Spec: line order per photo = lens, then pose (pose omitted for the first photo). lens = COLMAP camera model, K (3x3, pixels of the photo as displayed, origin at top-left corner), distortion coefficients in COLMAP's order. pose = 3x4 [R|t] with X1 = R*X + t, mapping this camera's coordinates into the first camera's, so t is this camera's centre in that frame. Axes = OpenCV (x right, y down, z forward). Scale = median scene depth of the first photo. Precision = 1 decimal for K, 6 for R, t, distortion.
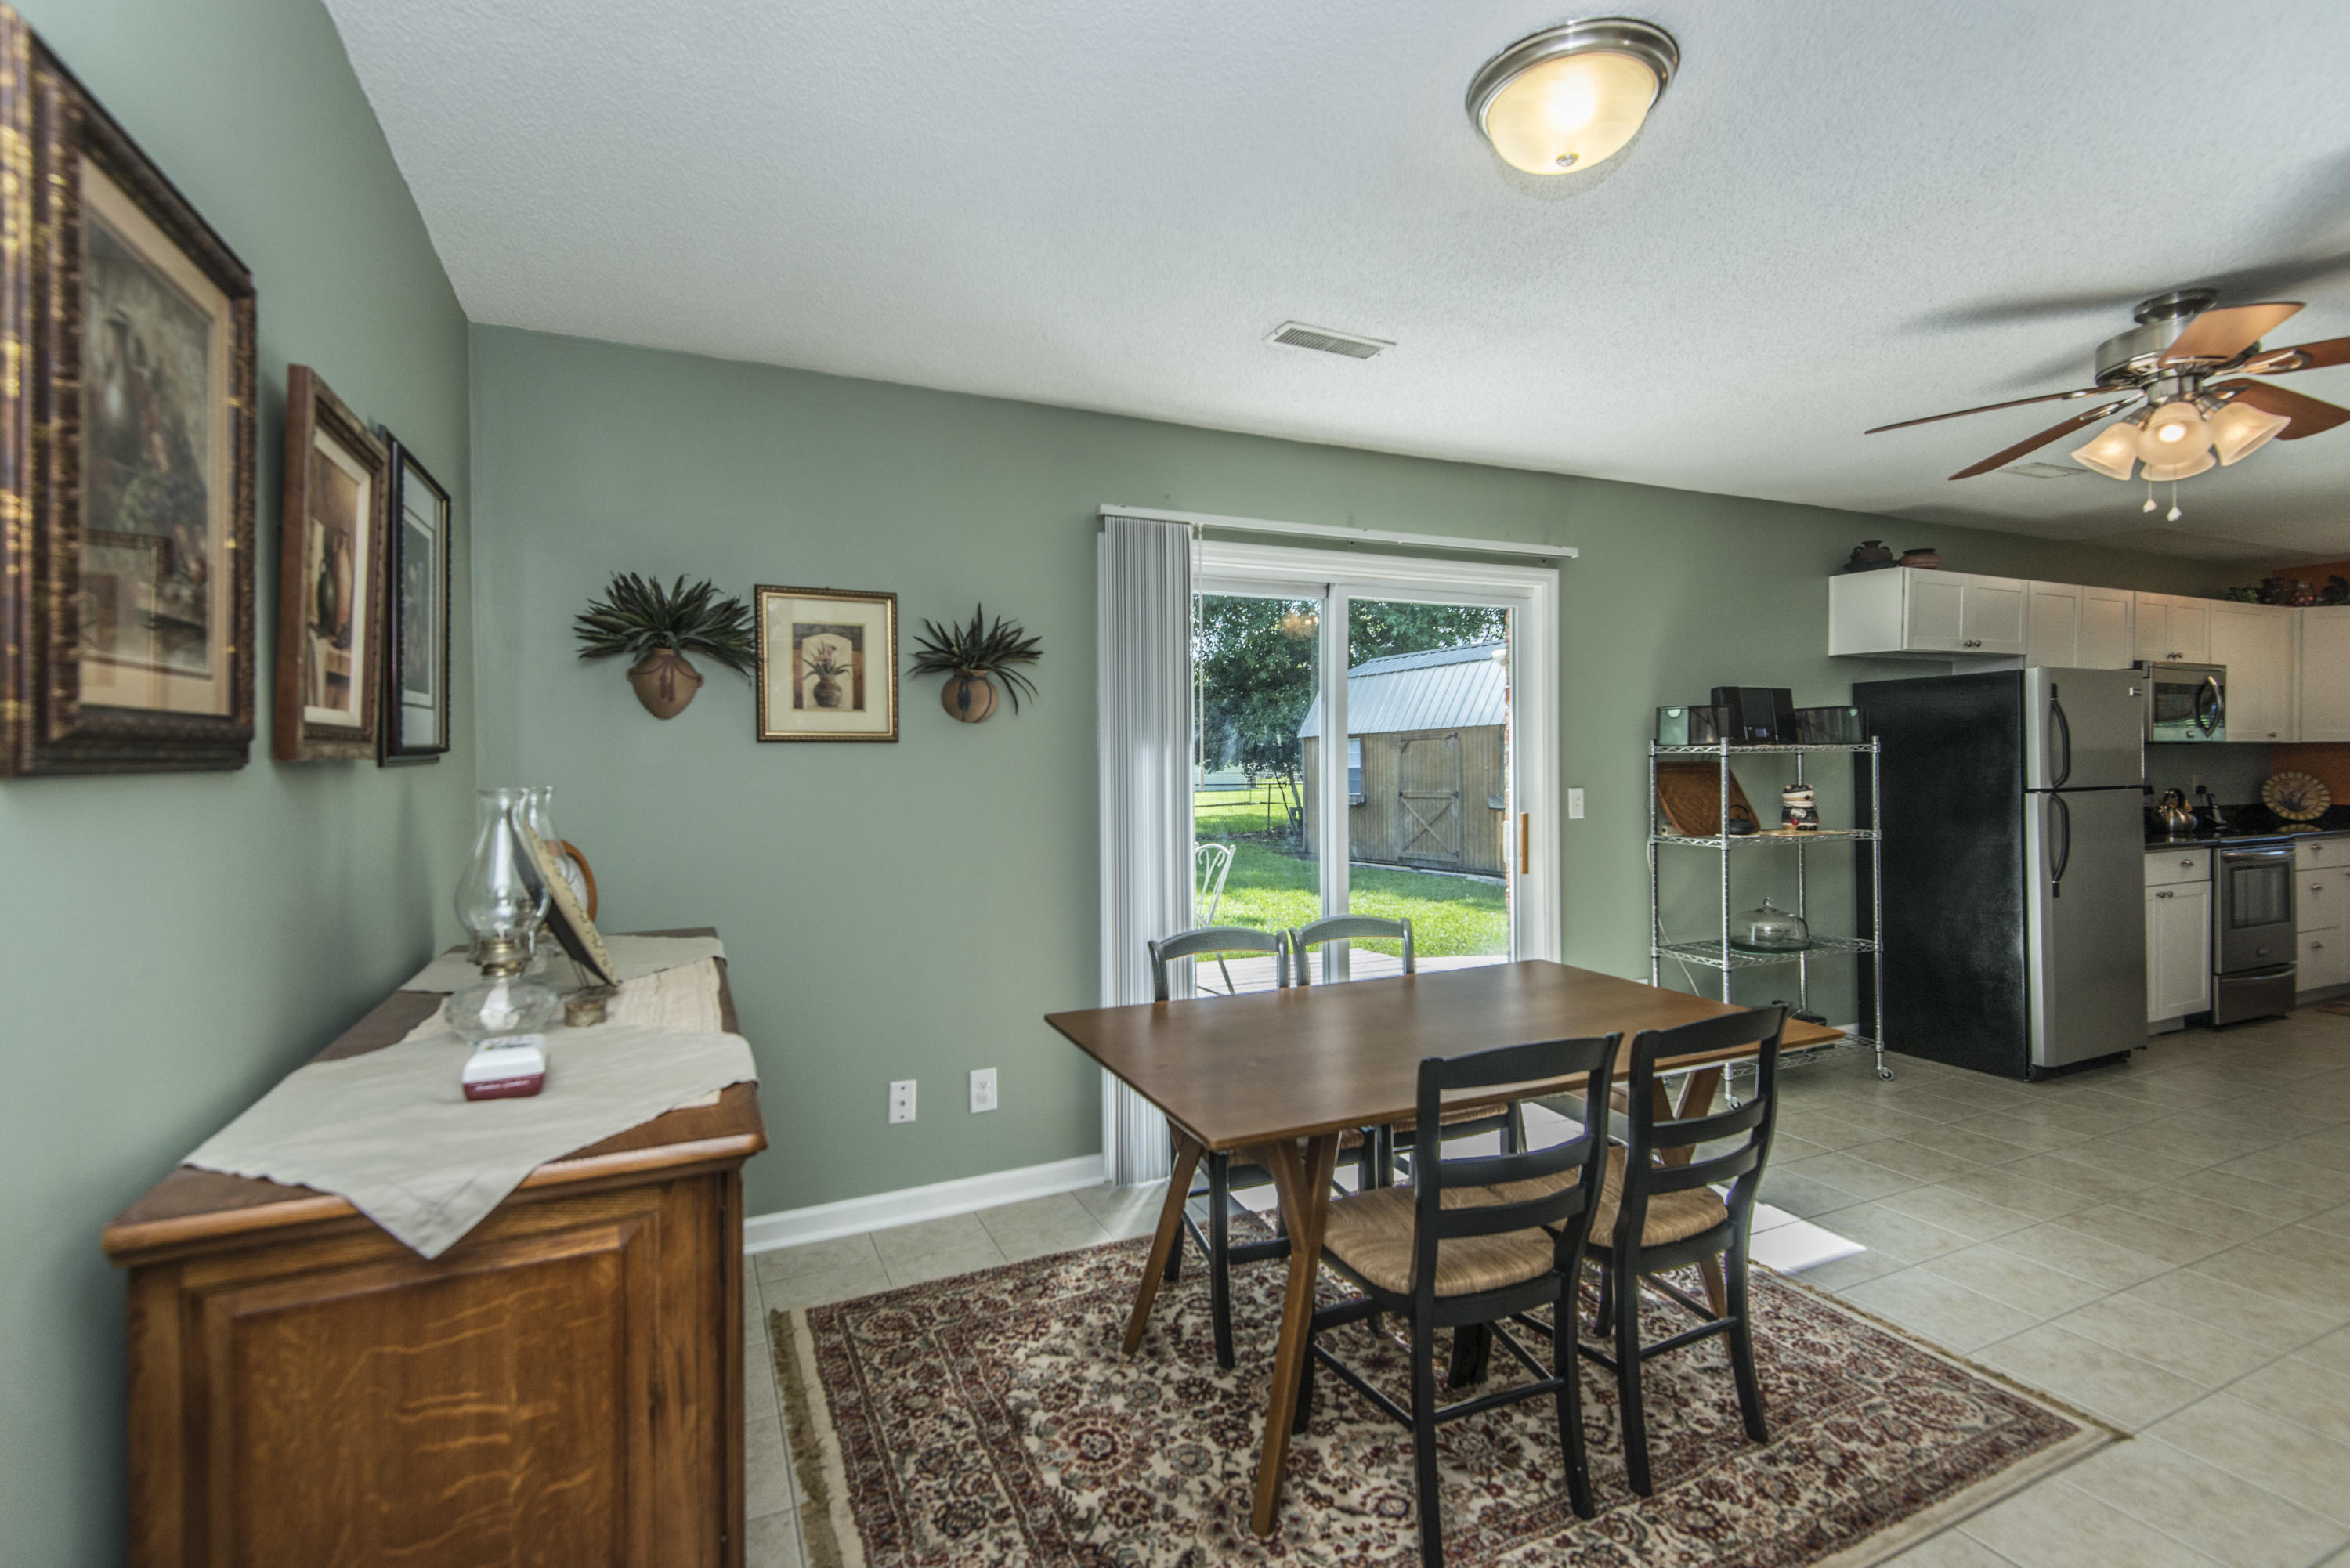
lens RADIAL K [[1074.4, 0, 1178.1], [0, 1074.4, 746.4], [0, 0, 1]] dist [0.000896, -0.001785]
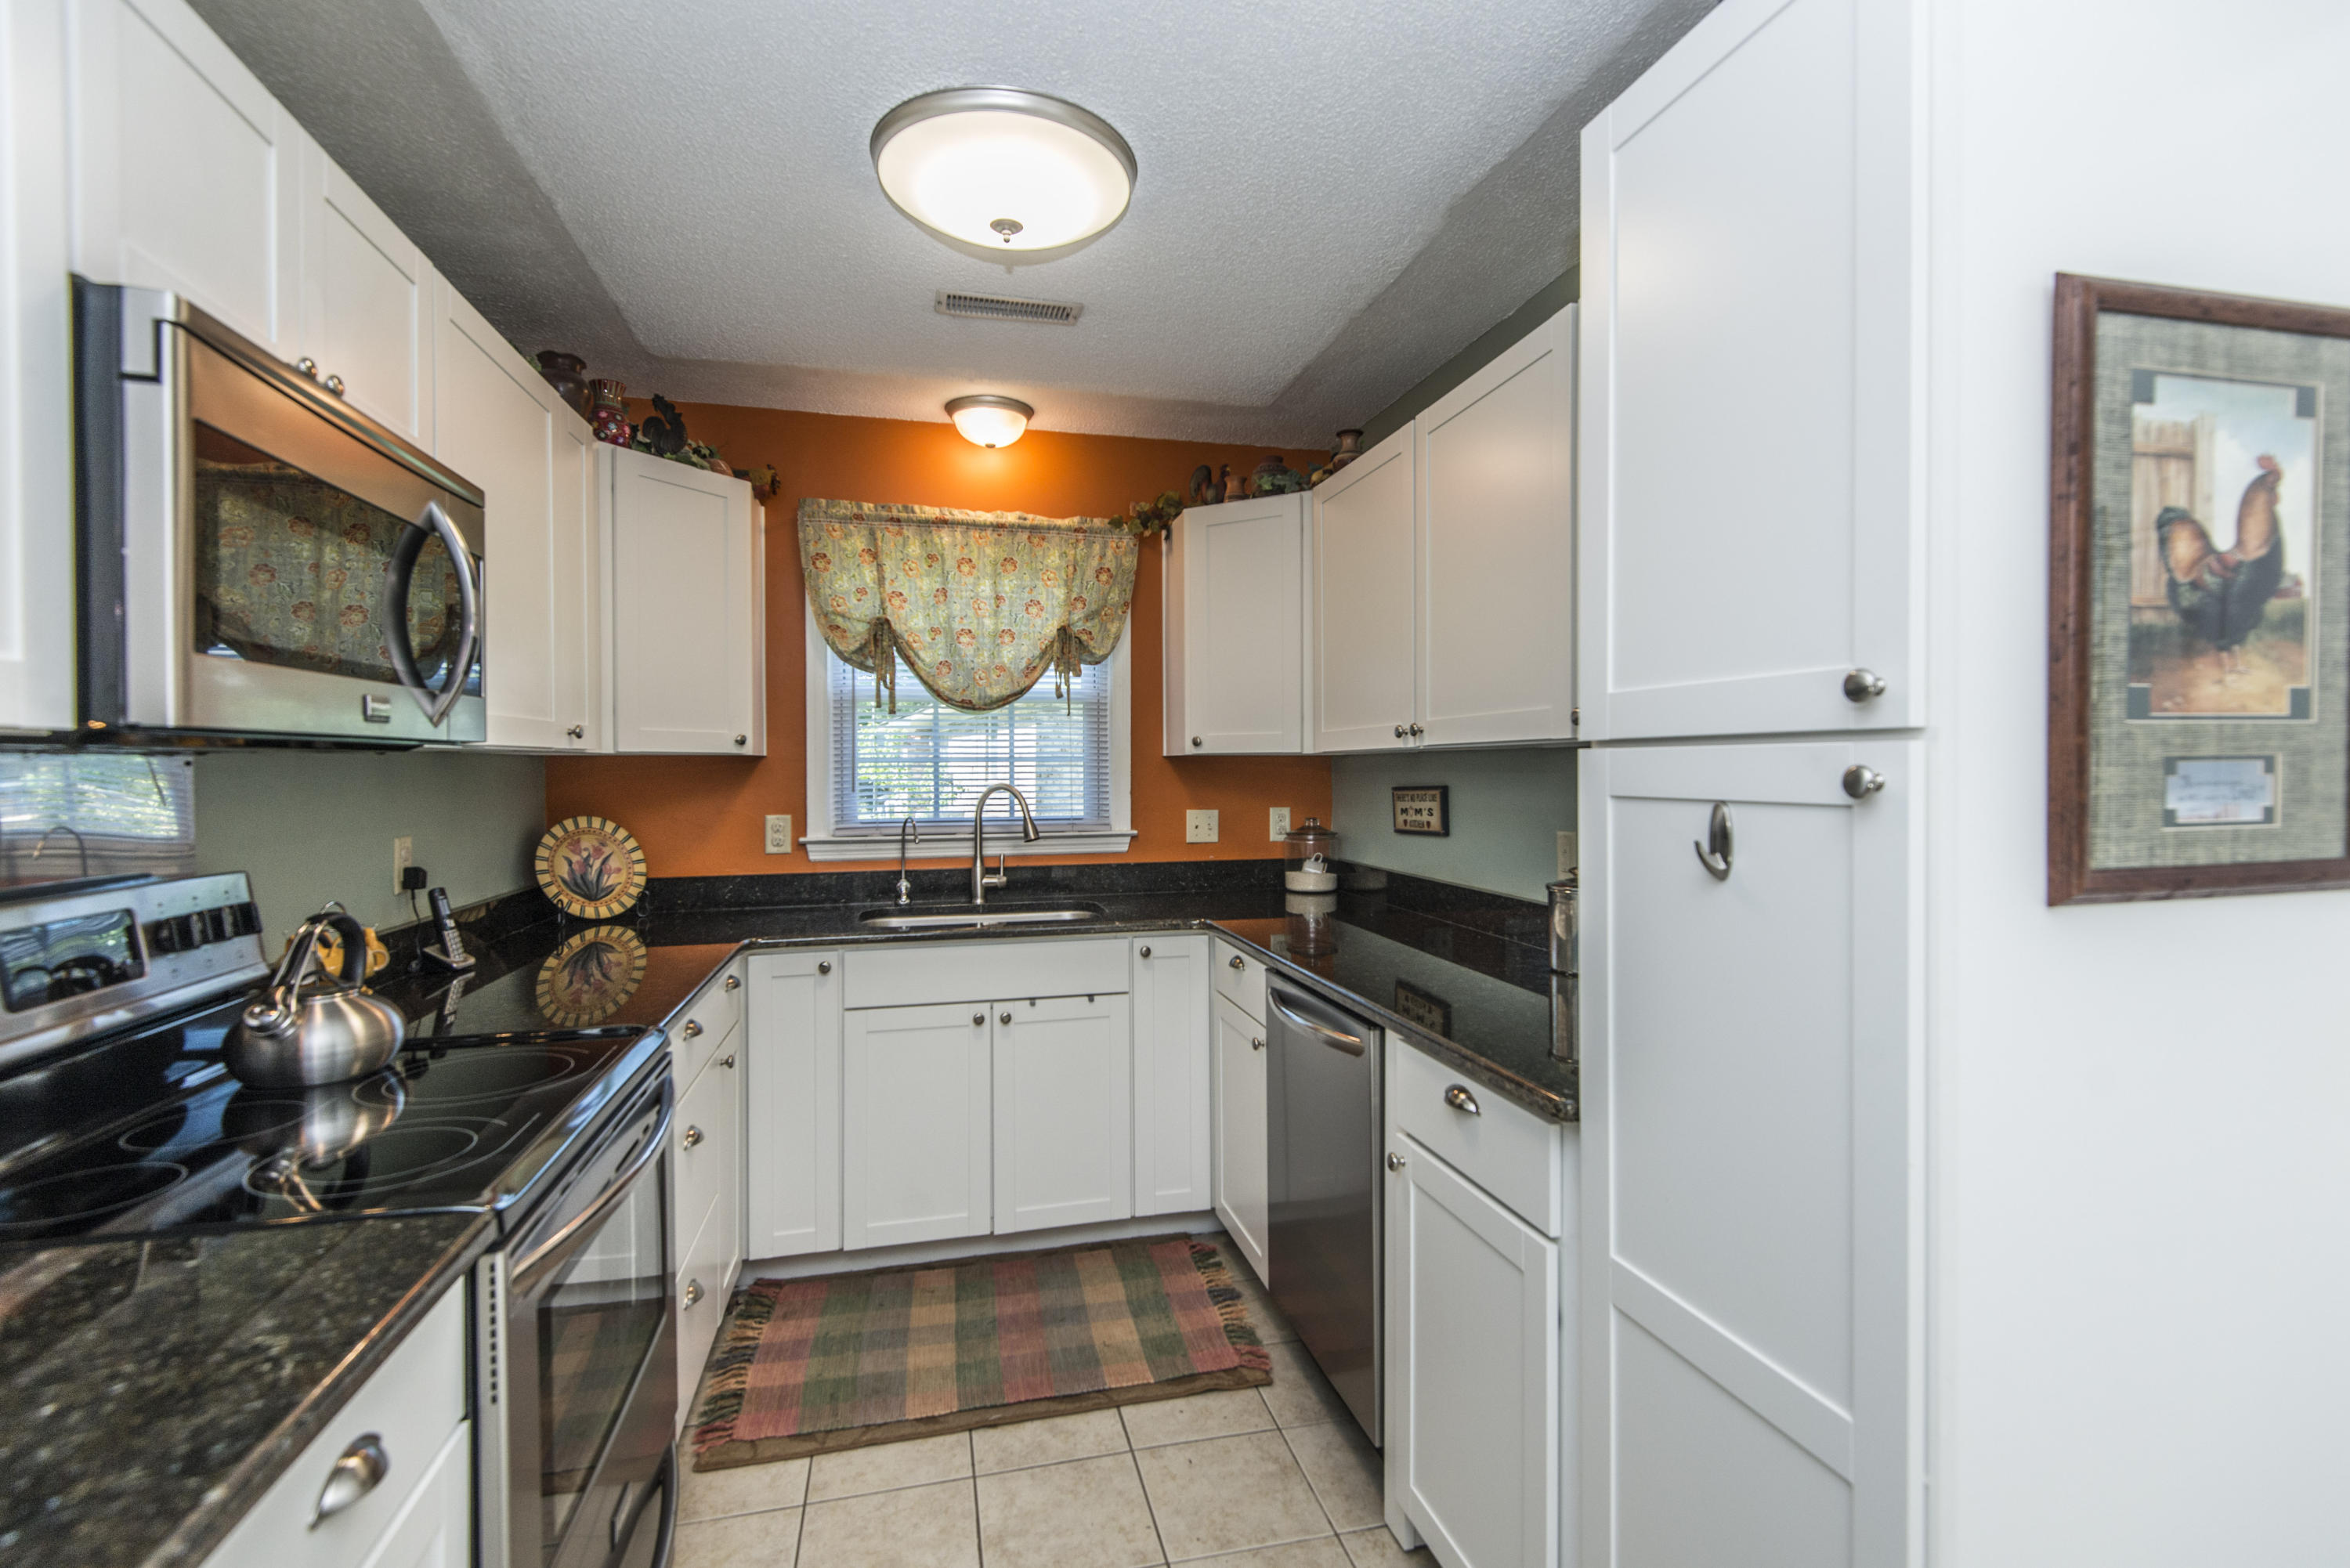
lens RADIAL K [[1074.4, 0, 1186.1], [0, 1074.4, 778.3], [0, 0, 1]] dist [0.000896, -0.001785]
pose [[0.181184, -0.016731, 0.983307, 0.633440], [-0.000807, 0.999852, 0.017162, -0.000864], [-0.983449, -0.003902, 0.181144, 0.666898]]
